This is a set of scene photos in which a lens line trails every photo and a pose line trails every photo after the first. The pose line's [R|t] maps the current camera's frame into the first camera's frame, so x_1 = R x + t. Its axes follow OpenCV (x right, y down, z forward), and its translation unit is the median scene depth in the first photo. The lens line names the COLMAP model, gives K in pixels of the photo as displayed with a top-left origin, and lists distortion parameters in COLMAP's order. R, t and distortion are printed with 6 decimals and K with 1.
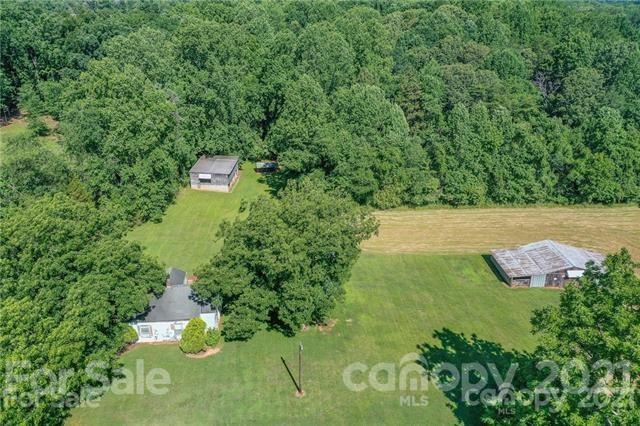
lens RADIAL K [[495.6, 0, 320.0], [0, 495.6, 213.0], [0, 0, 1]] dist [-0.002054, 0.002017]
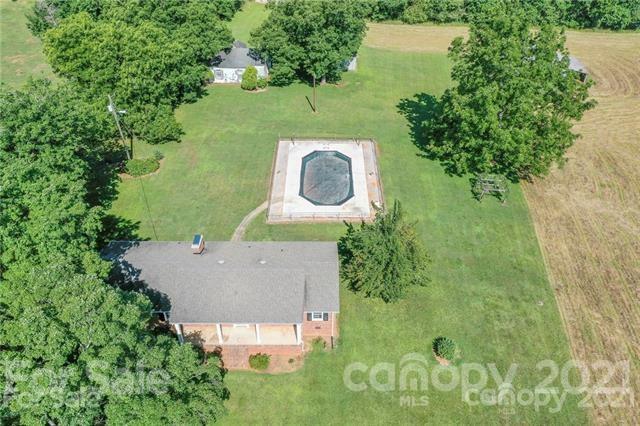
lens RADIAL K [[495.6, 0, 320.0], [0, 495.6, 213.0], [0, 0, 1]] dist [-0.002054, 0.002017]
pose [[0.989530, 0.091598, -0.111534, 0.160292], [-0.057353, 0.958719, 0.278512, 0.202990], [0.132441, -0.269199, 0.953935, -0.513375]]
